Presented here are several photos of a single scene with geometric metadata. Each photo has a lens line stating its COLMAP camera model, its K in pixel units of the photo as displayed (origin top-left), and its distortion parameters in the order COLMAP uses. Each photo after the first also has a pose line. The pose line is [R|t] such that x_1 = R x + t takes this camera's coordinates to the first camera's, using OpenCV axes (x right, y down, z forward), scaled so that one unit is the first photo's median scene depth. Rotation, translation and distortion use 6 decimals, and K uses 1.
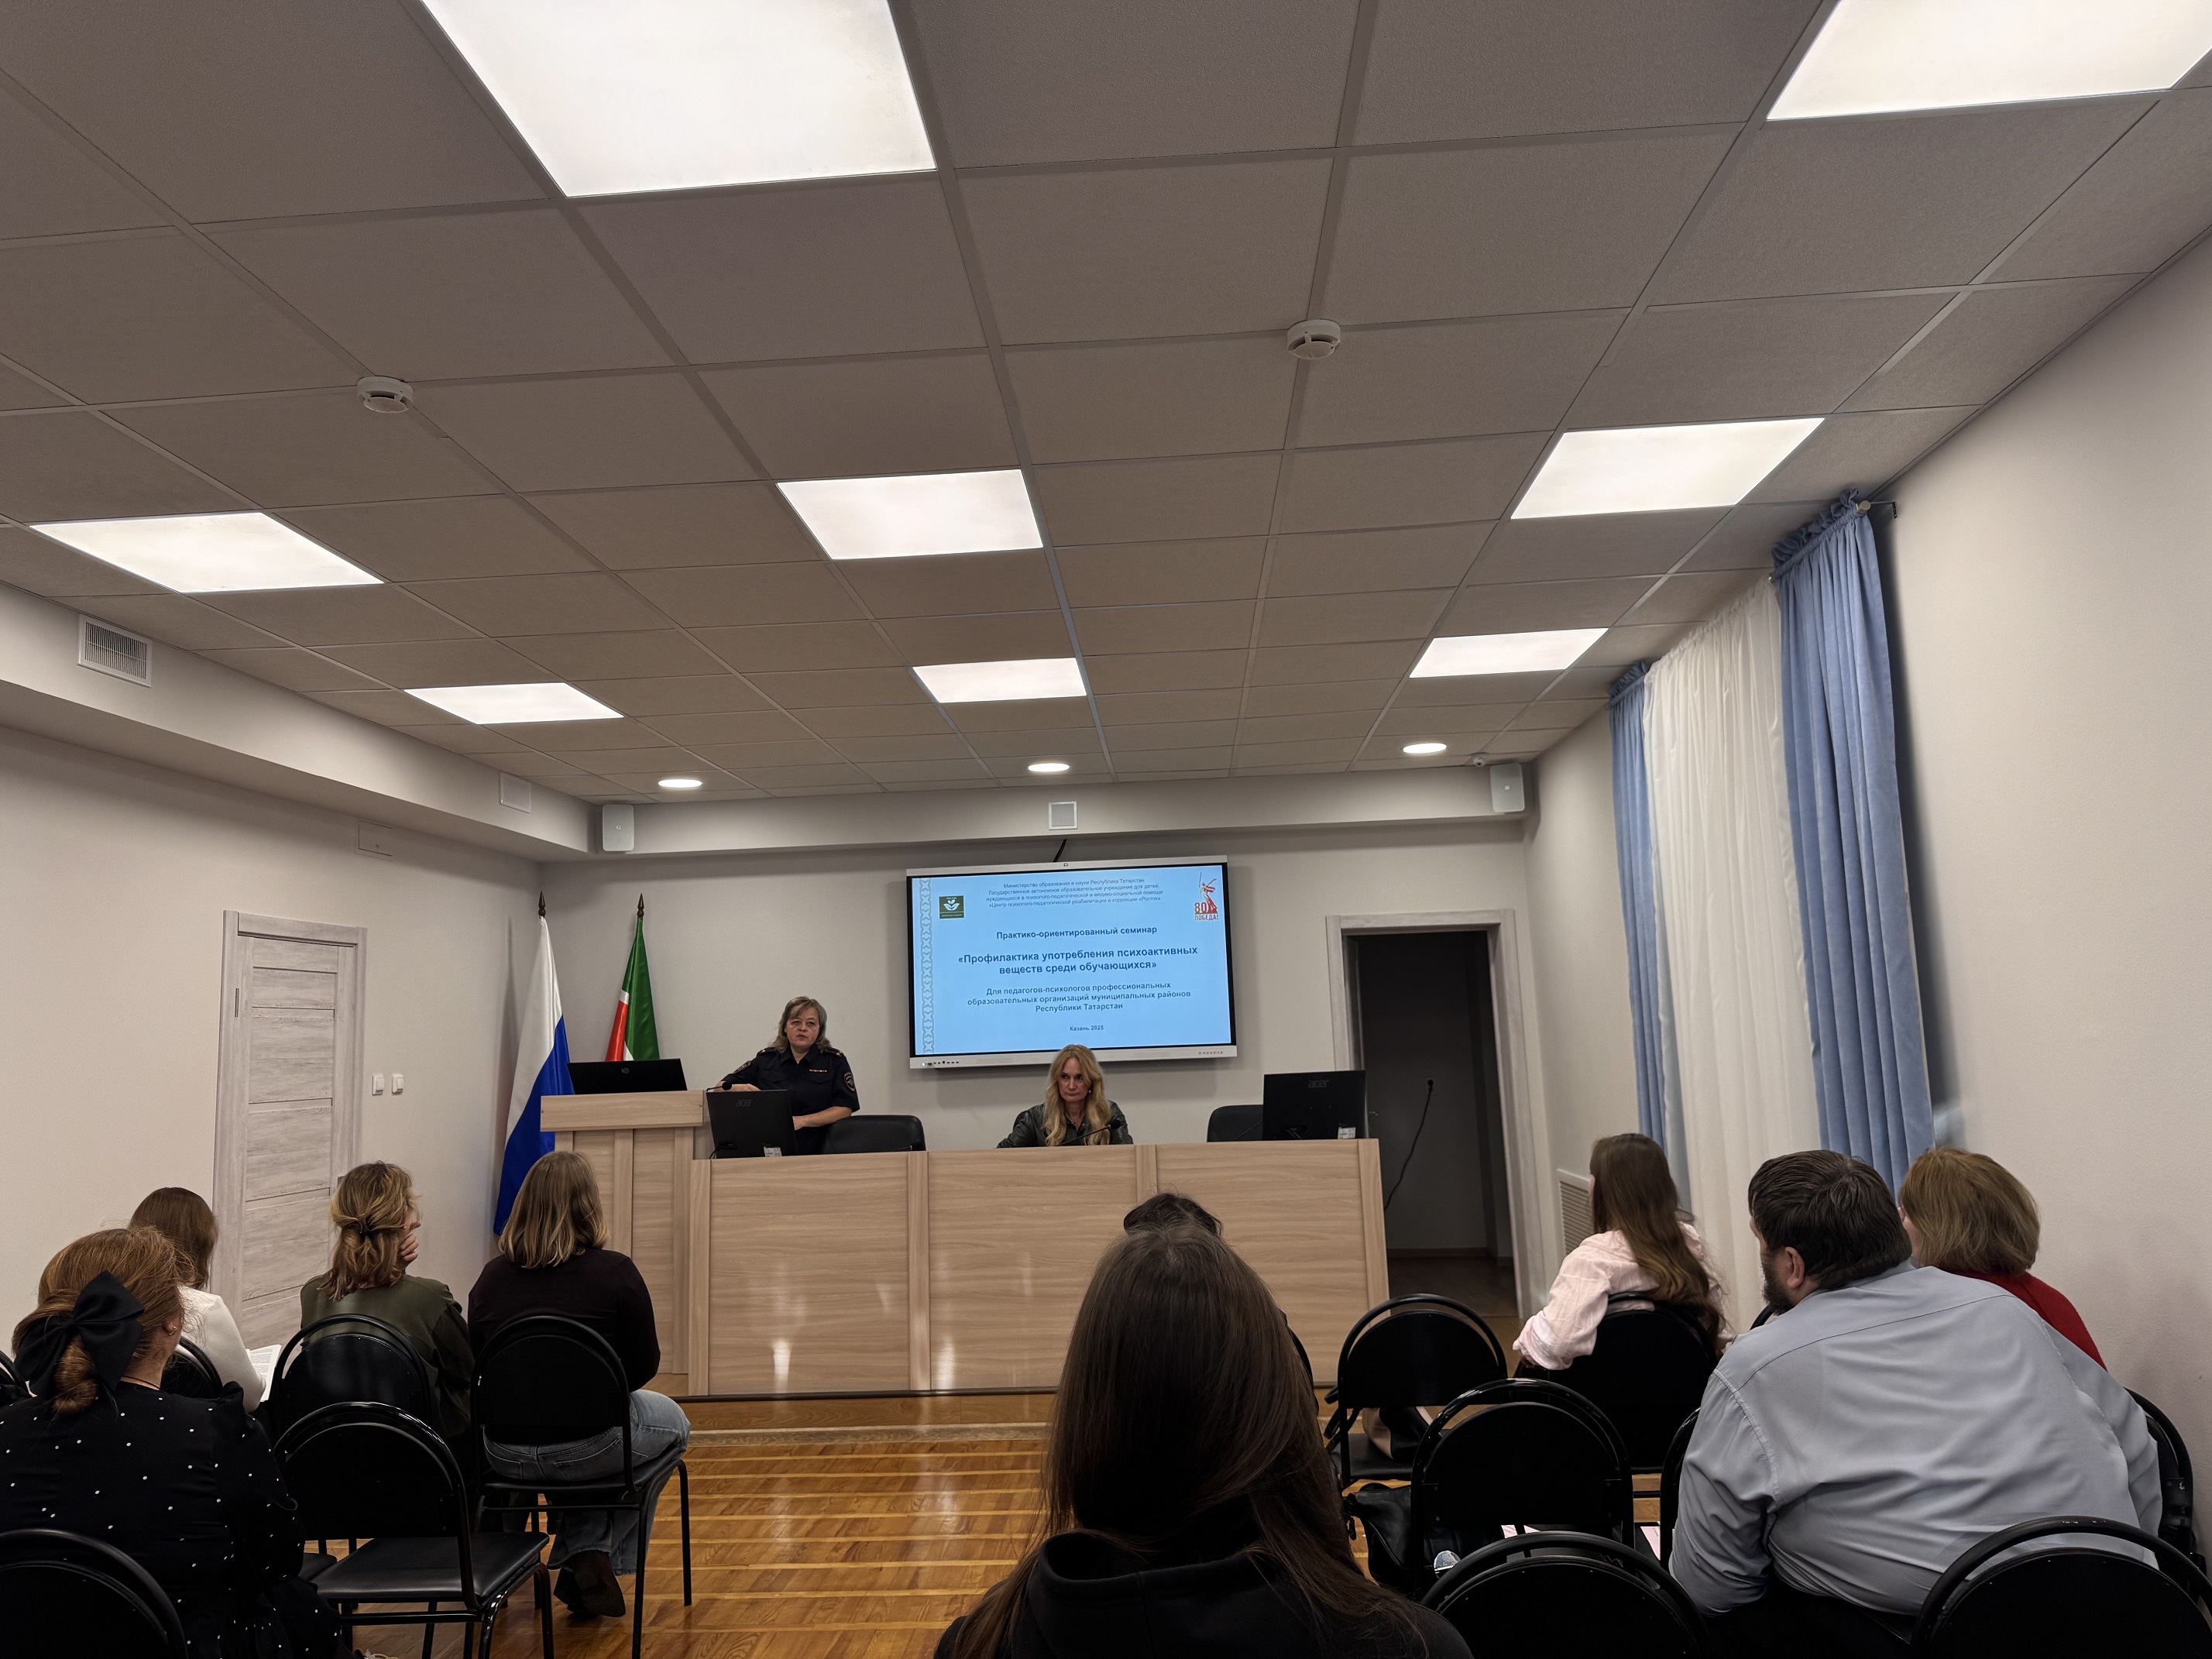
lens RADIAL K [[1563.3, 0, 1098.9], [0, 1563.3, 828.7], [0, 0, 1]] dist [0.171920, -0.294668]
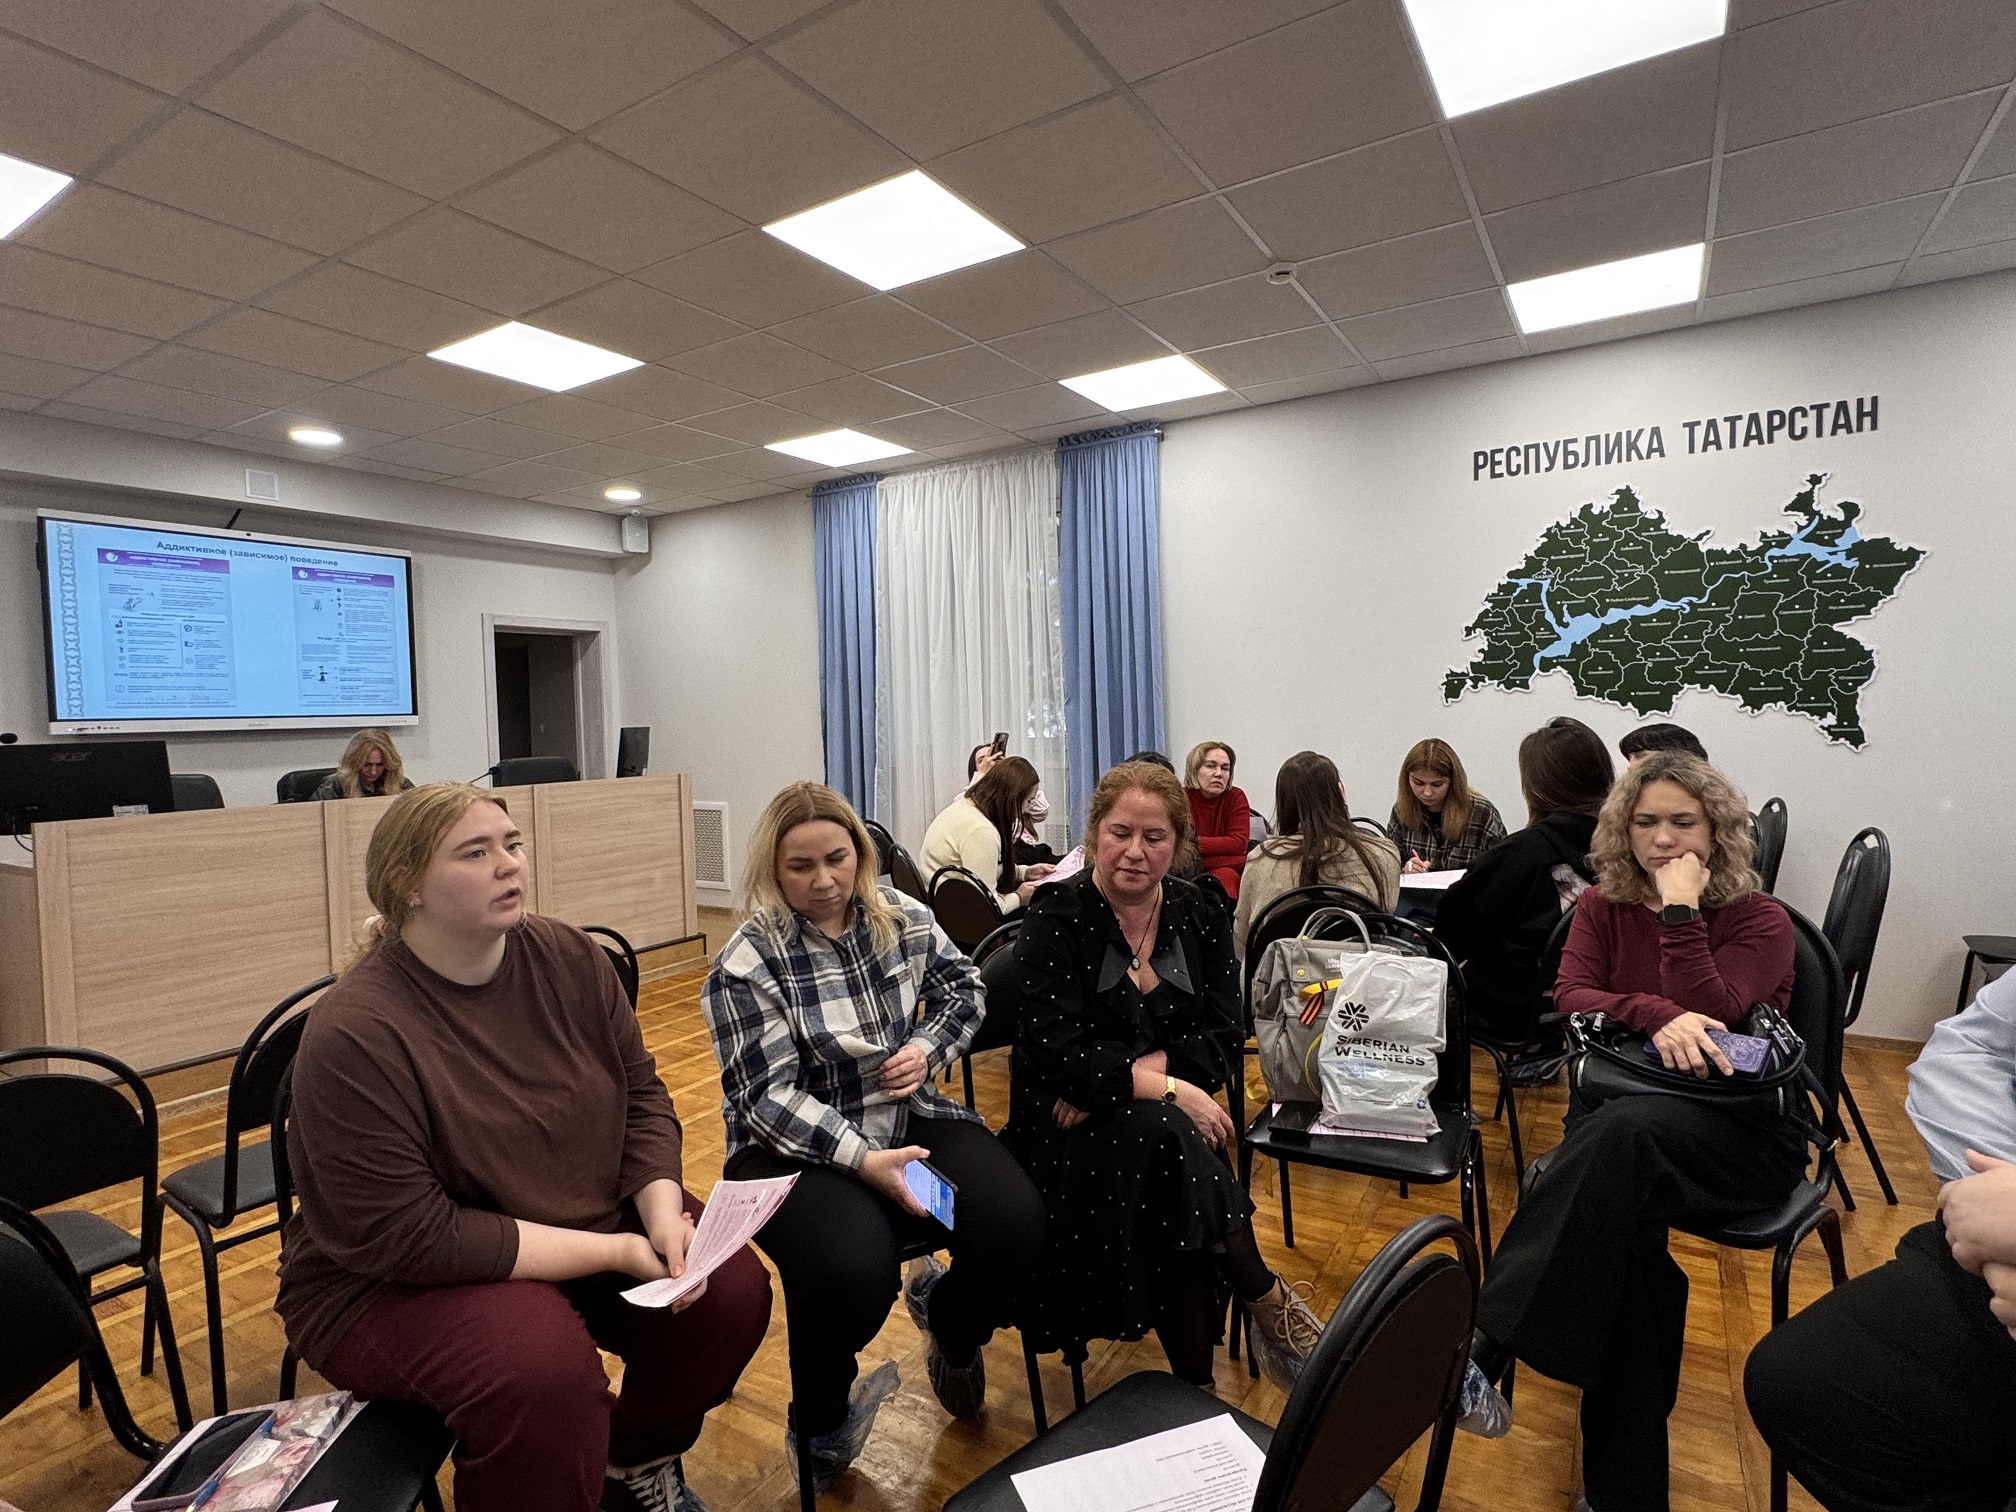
lens RADIAL K [[1031.2, 0, 1008.0], [0, 1031.2, 756.0], [0, 0, 1]] dist [-0.002249, 0.001171]
pose [[0.473889, -0.015209, 0.880453, -0.477304], [-0.105507, 0.991668, 0.073917, 0.080790], [-0.874241, -0.127922, 0.468335, 0.311887]]
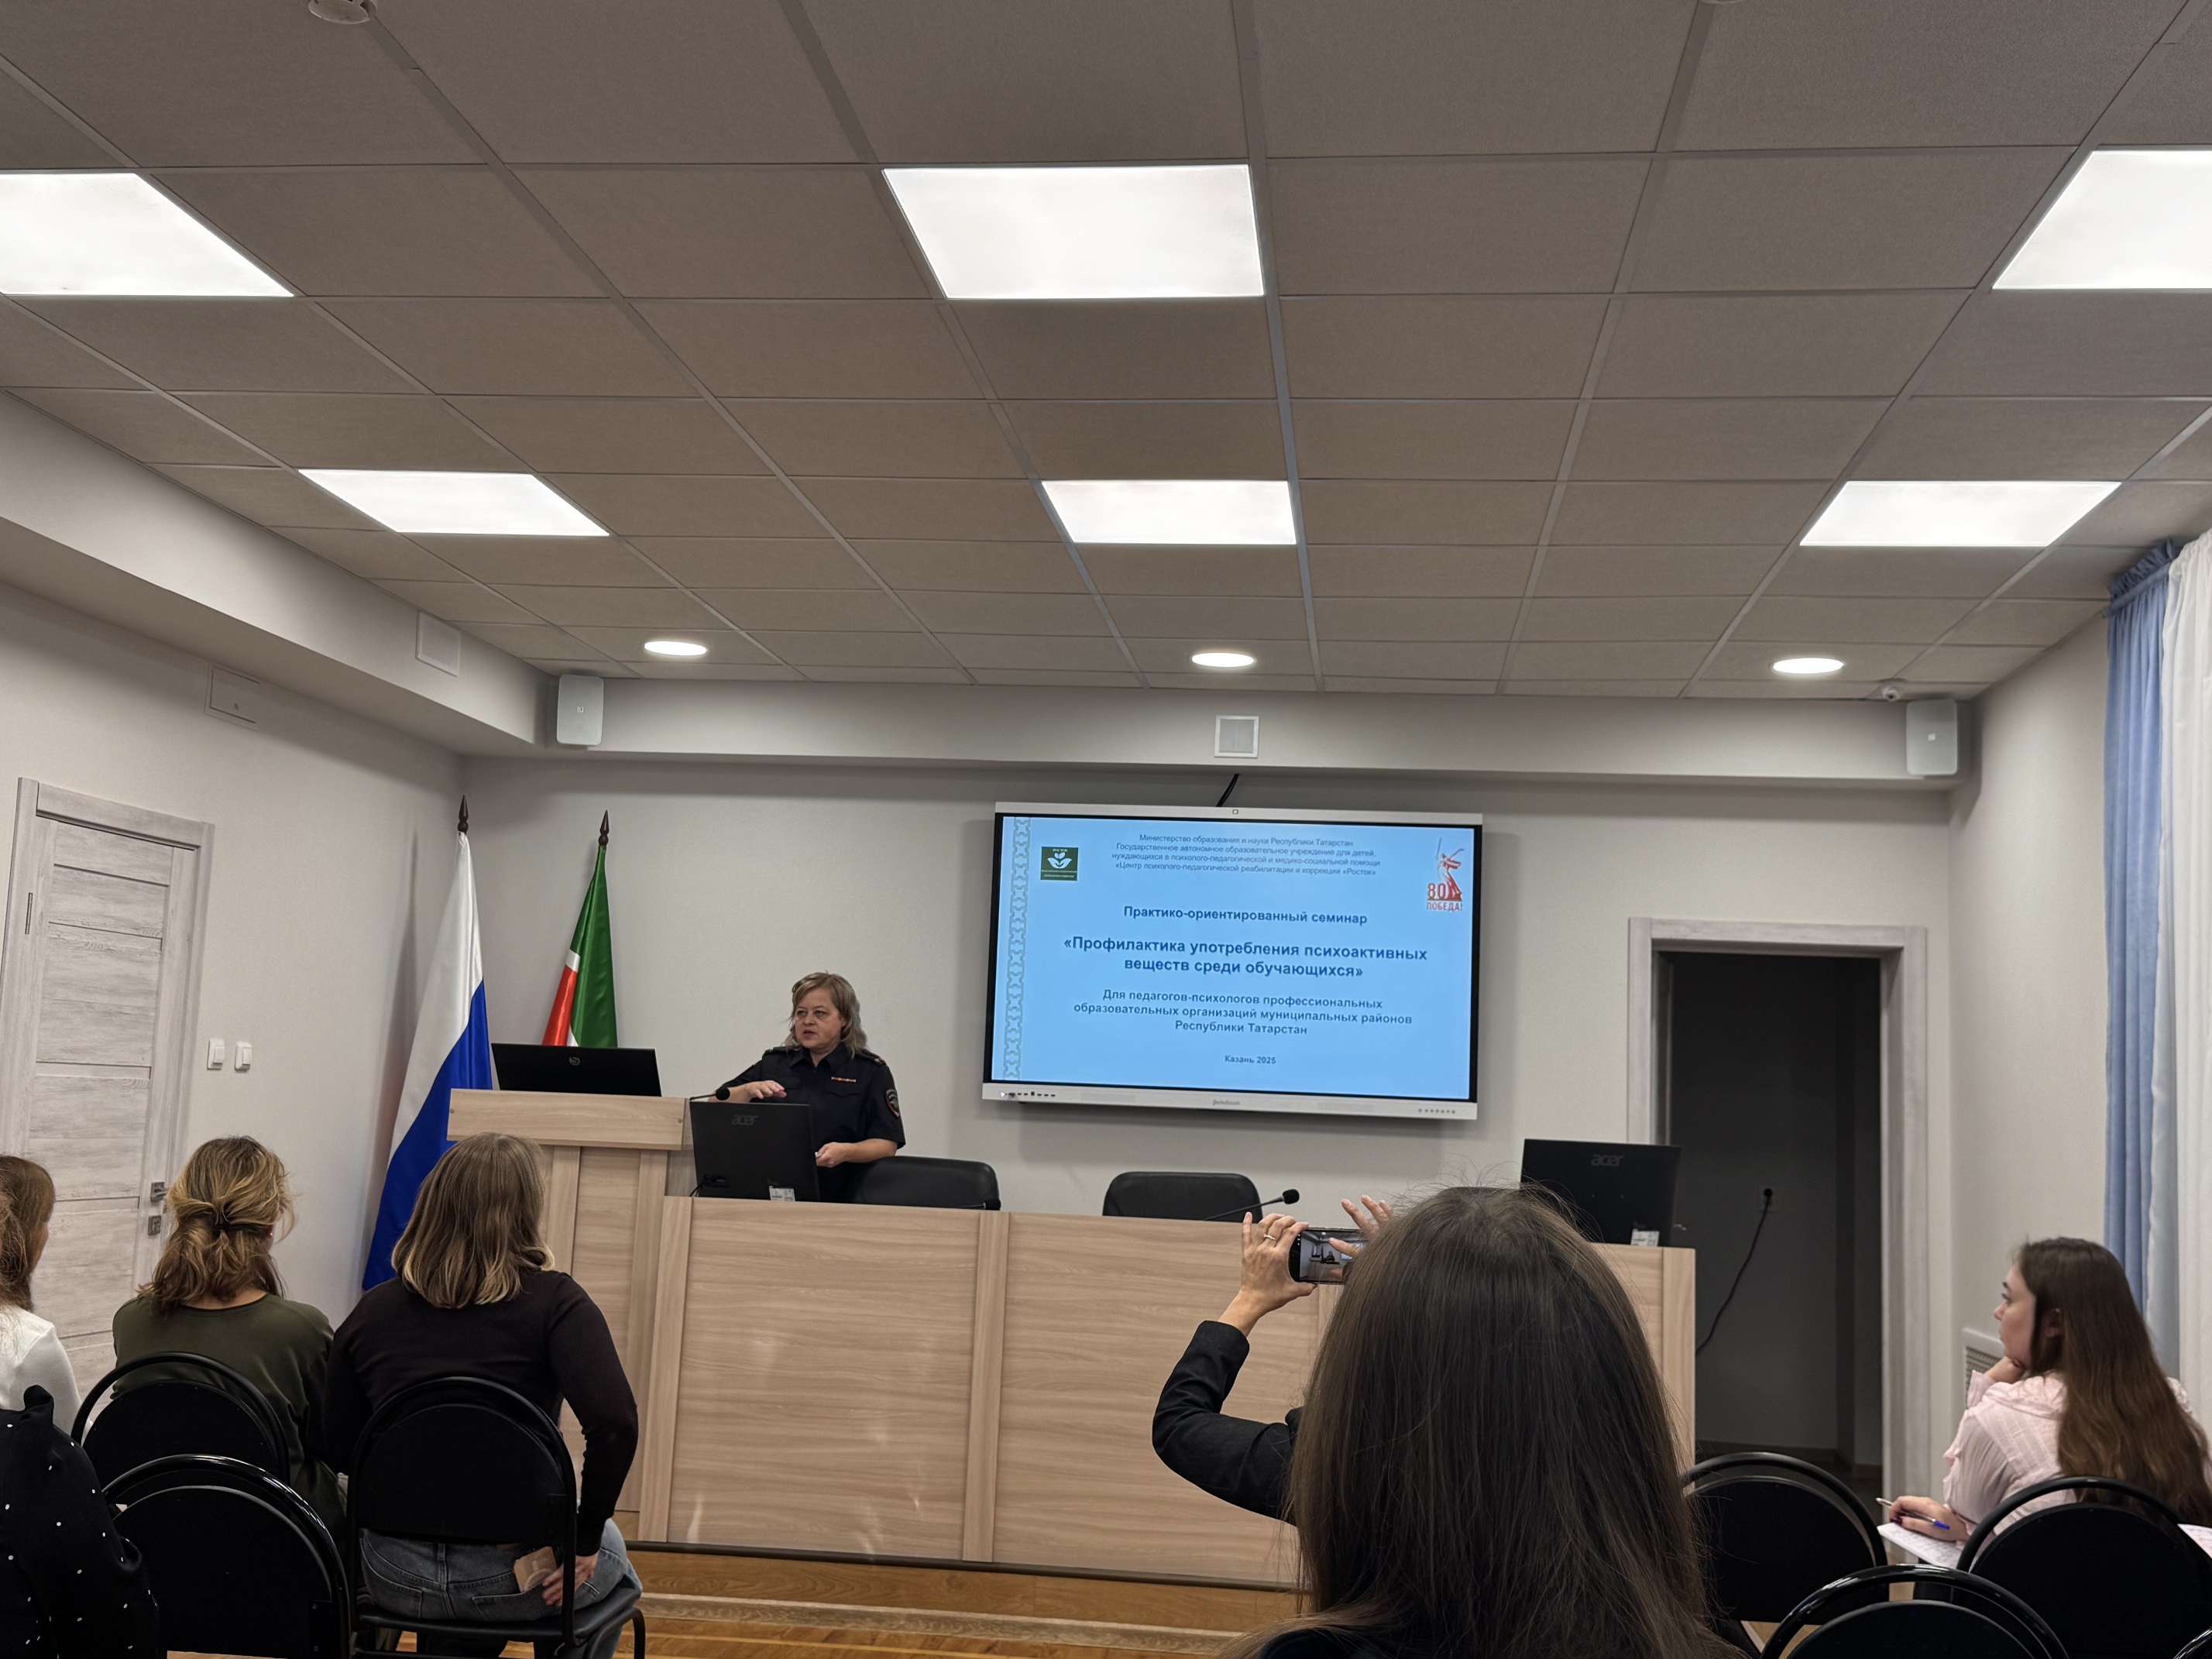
lens RADIAL K [[2381.9, 0, 1111.3], [0, 2381.9, 837.5], [0, 0, 1]] dist [0.187058, -0.300962]
pose [[0.995645, 0.070257, -0.061282, -0.013871], [-0.069065, 0.997384, 0.021350, 0.020315], [0.062621, -0.017025, 0.997892, -0.011778]]
